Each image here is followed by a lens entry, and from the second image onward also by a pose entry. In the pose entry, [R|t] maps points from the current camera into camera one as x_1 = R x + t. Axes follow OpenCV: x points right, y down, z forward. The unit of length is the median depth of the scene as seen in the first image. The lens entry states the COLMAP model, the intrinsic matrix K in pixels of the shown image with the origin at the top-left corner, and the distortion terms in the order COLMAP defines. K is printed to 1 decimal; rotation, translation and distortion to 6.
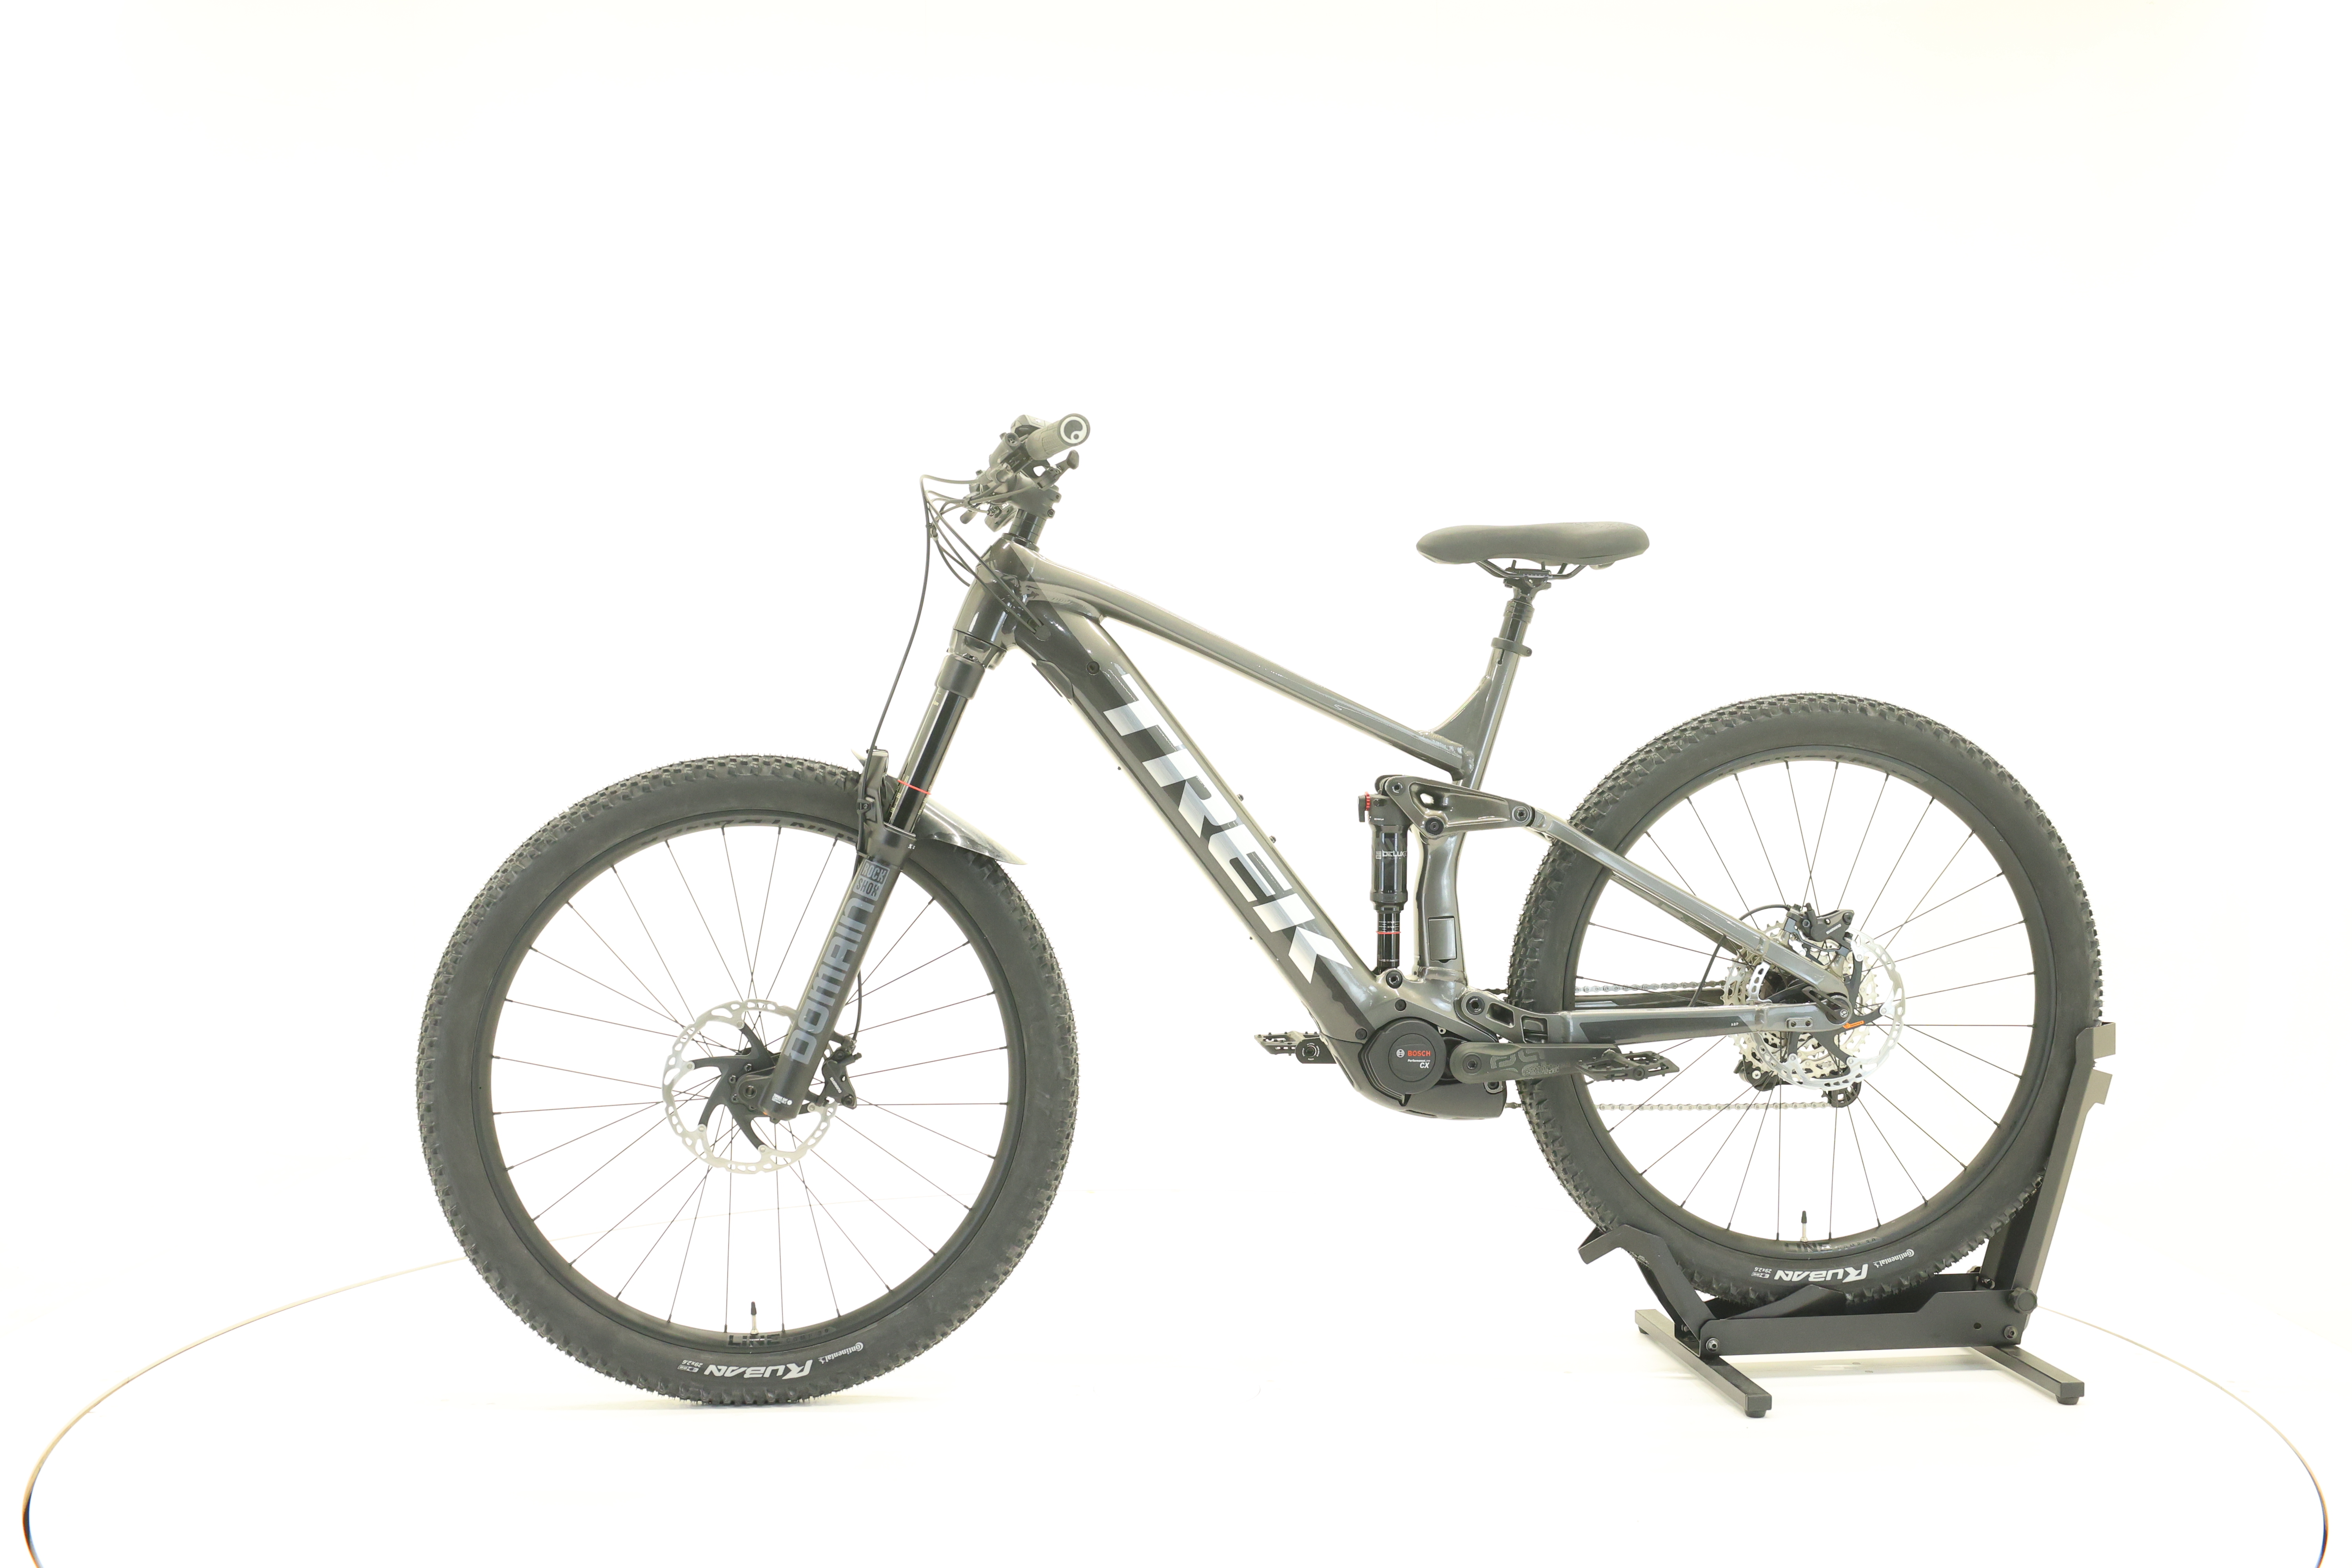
lens RADIAL K [[2485.1, 0, 1182.4], [0, 2485.1, 785.5], [0, 0, 1]] dist [0.007957, 0.000000]
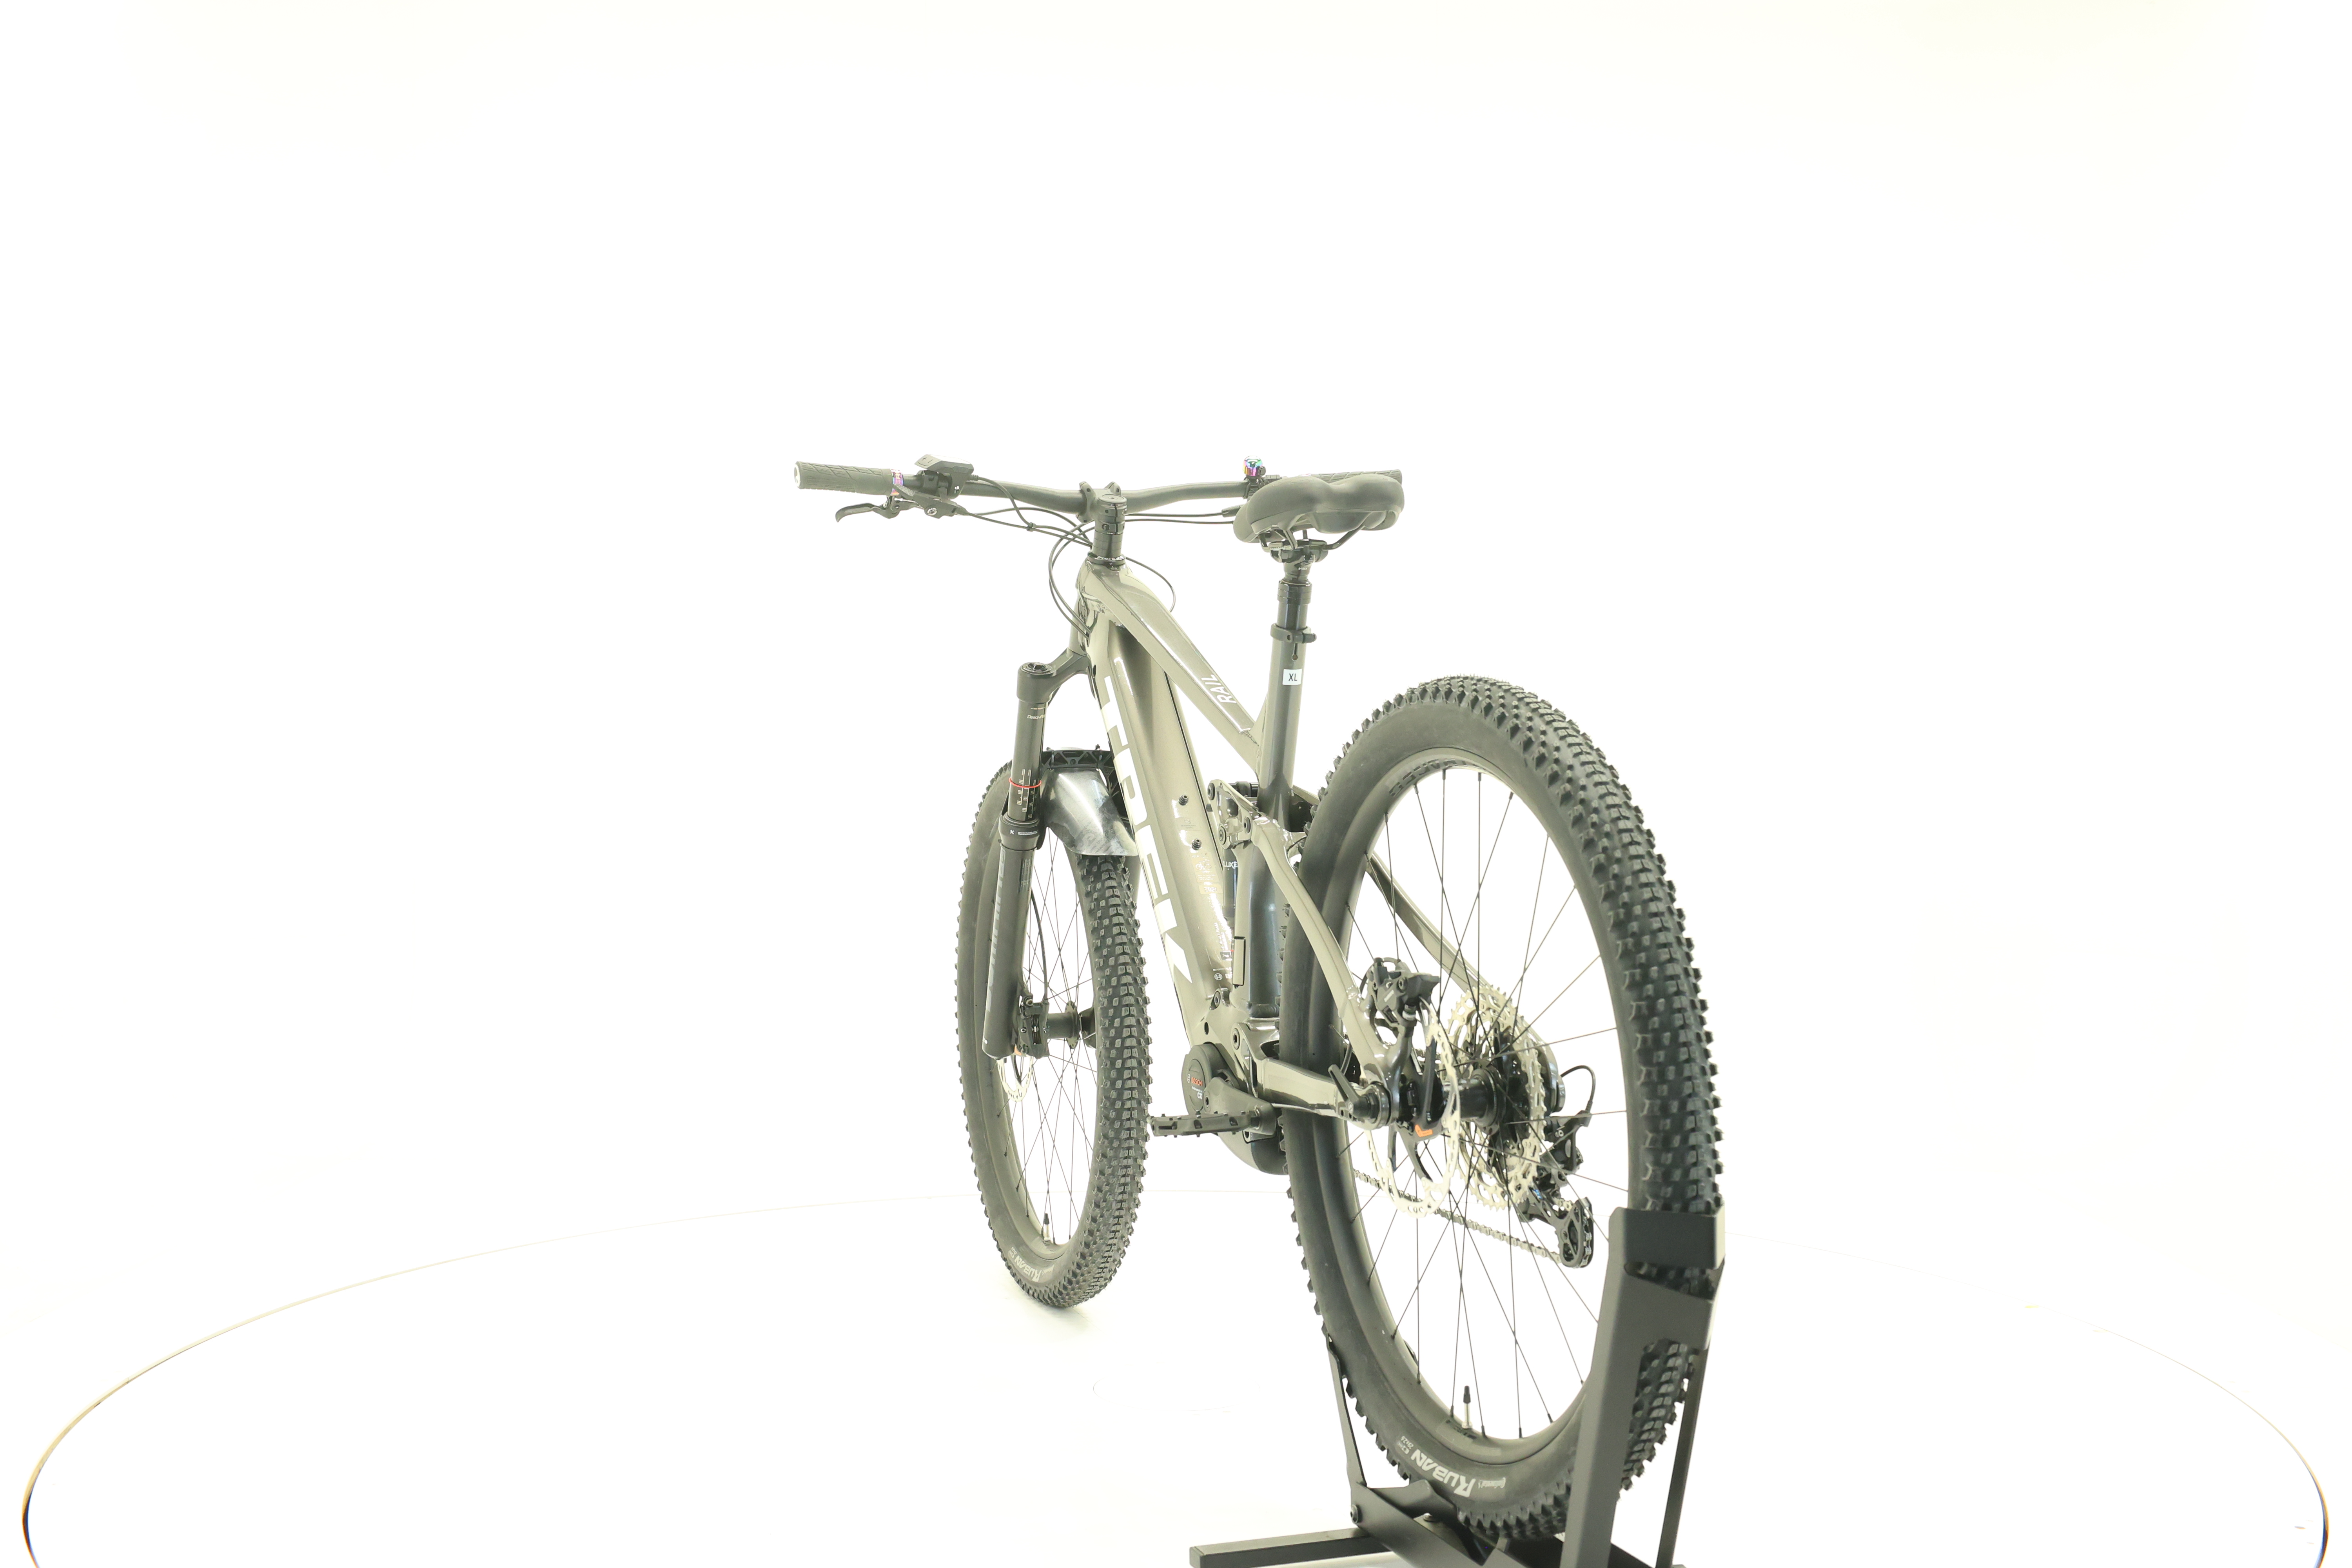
lens RADIAL K [[2485.1, 0, 1171.8], [0, 2485.1, 777.4], [0, 0, 1]] dist [0.007957, 0.000000]
pose [[0.212821, 0.013885, -0.976992, 0.968697], [-0.023057, 0.999692, 0.009186, -0.012395], [0.976819, 0.020571, 0.213076, 0.778324]]
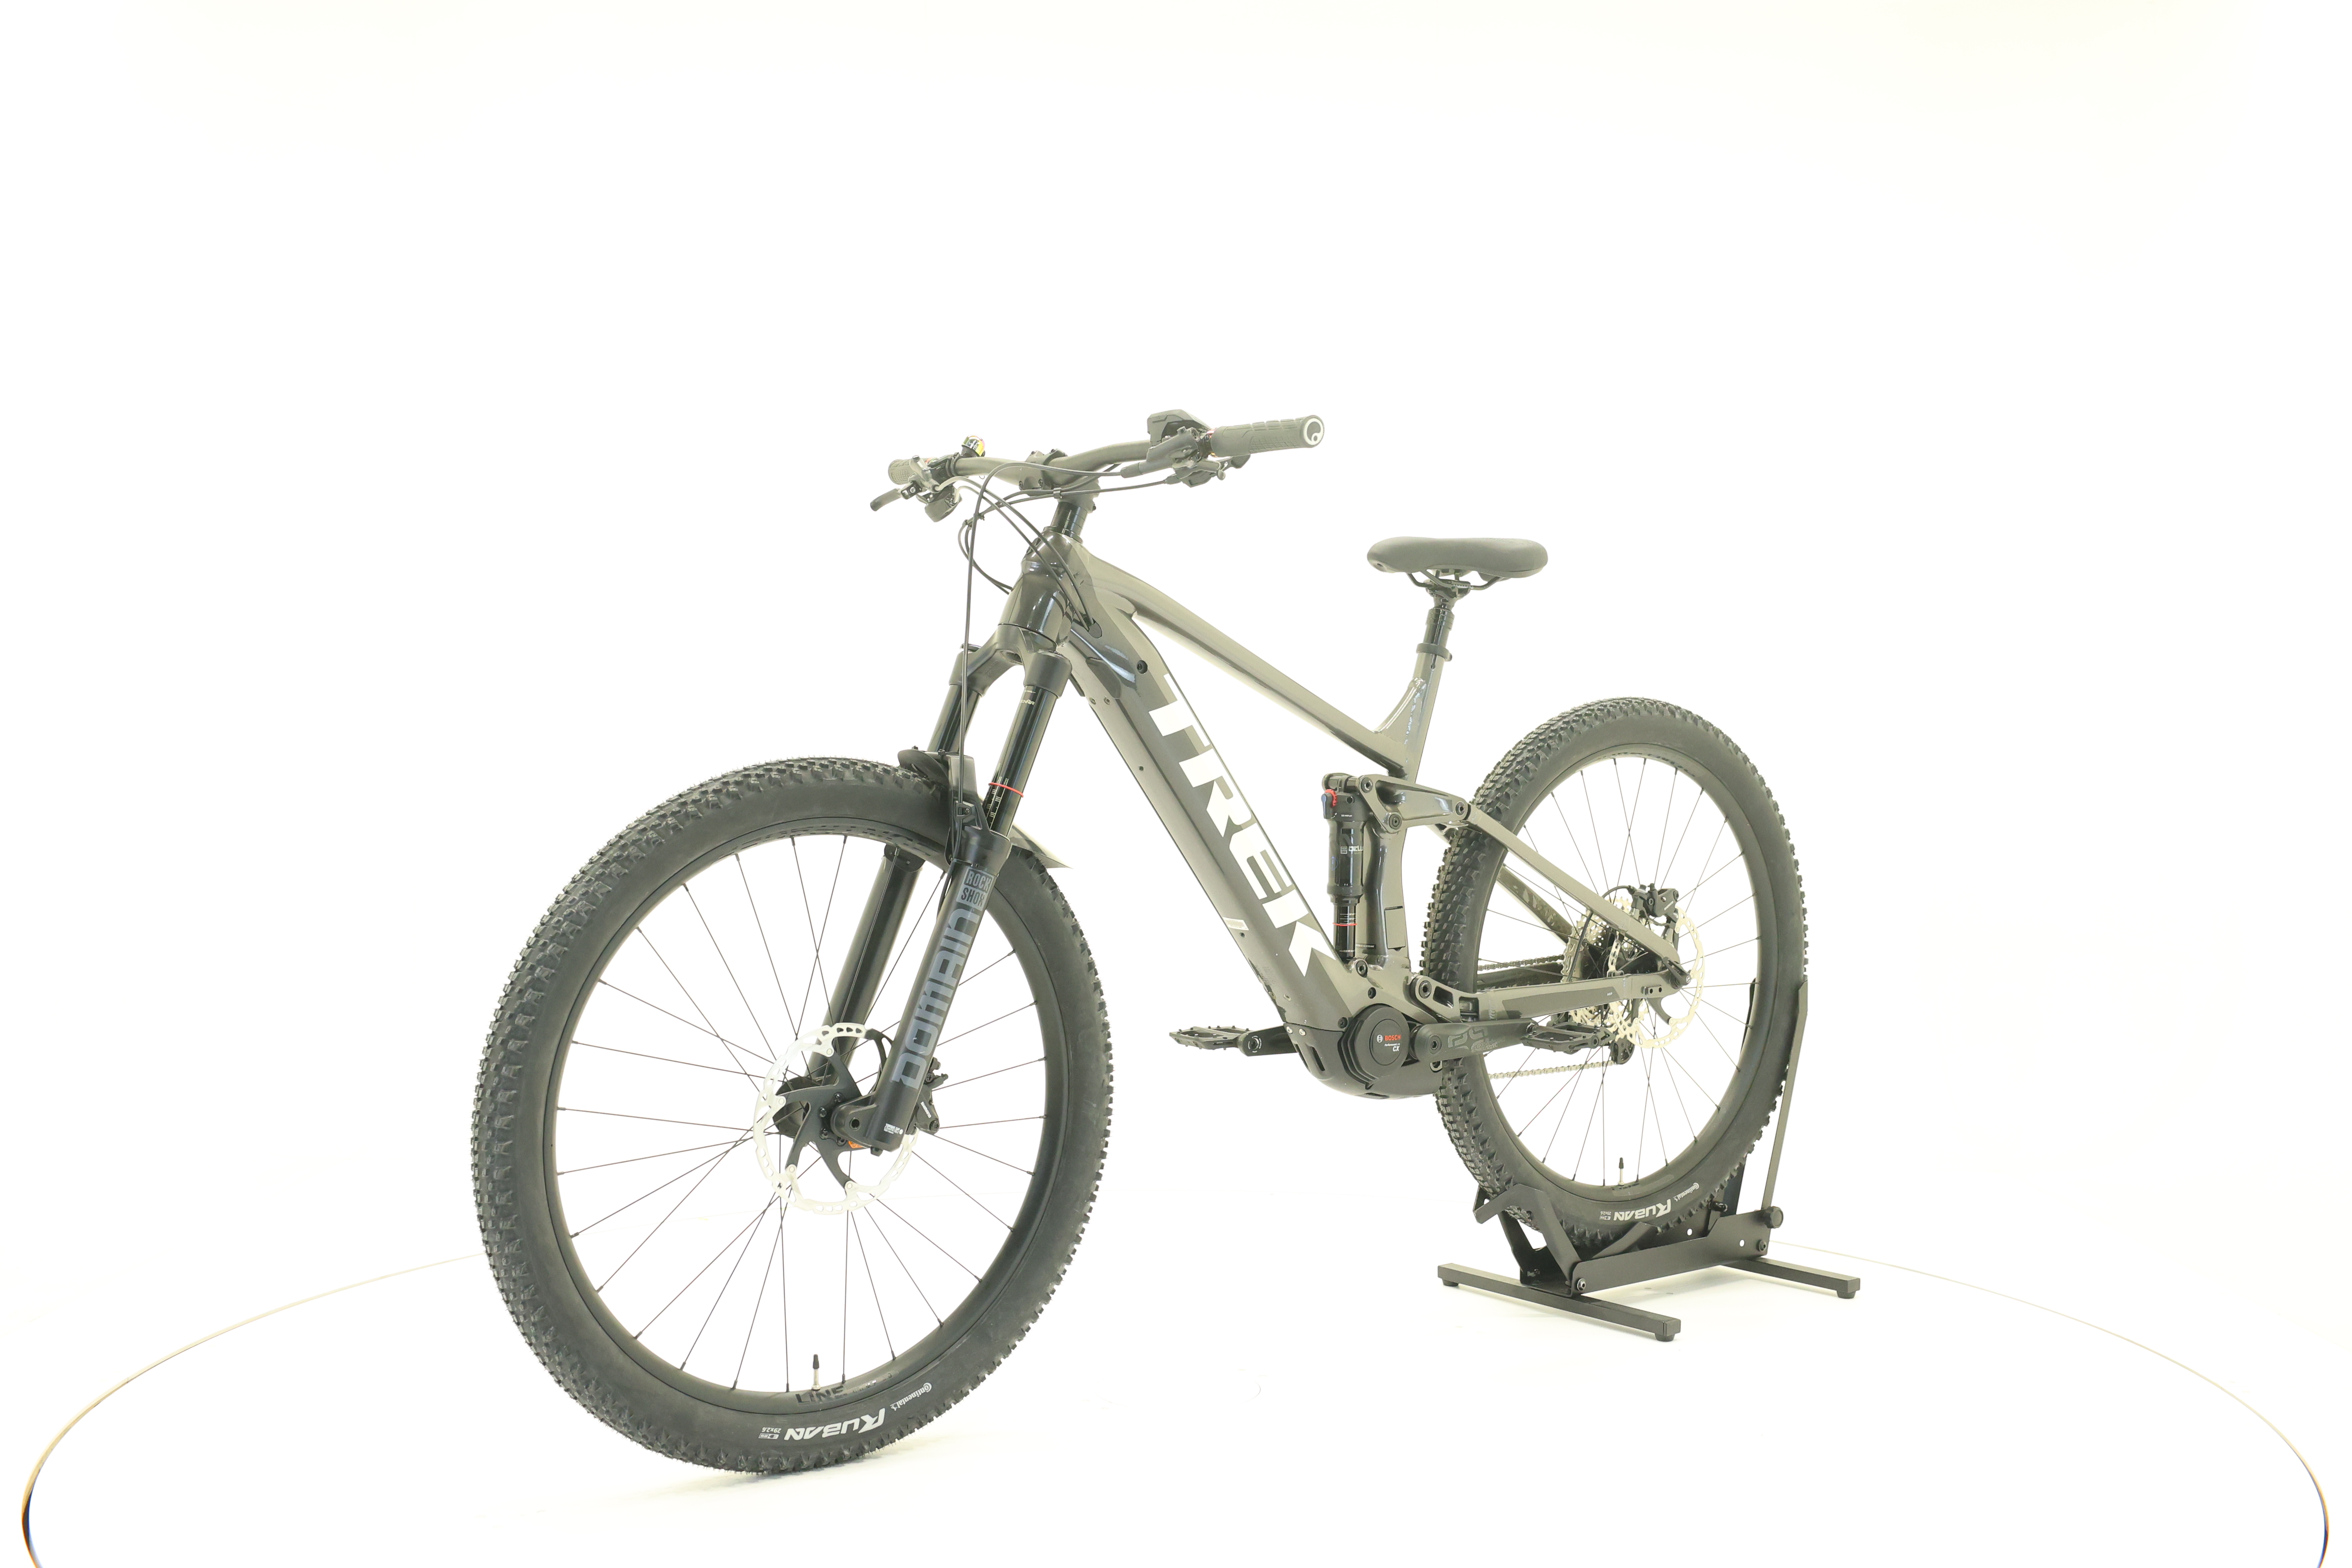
lens RADIAL K [[2485.1, 0, 1180.8], [0, 2485.1, 788.7], [0, 0, 1]] dist [0.007957, 0.000000]
pose [[0.858783, -0.011969, 0.512200, -0.508907], [0.010191, 0.999928, 0.006279, -0.004957], [-0.512238, -0.000172, 0.858843, 0.140673]]
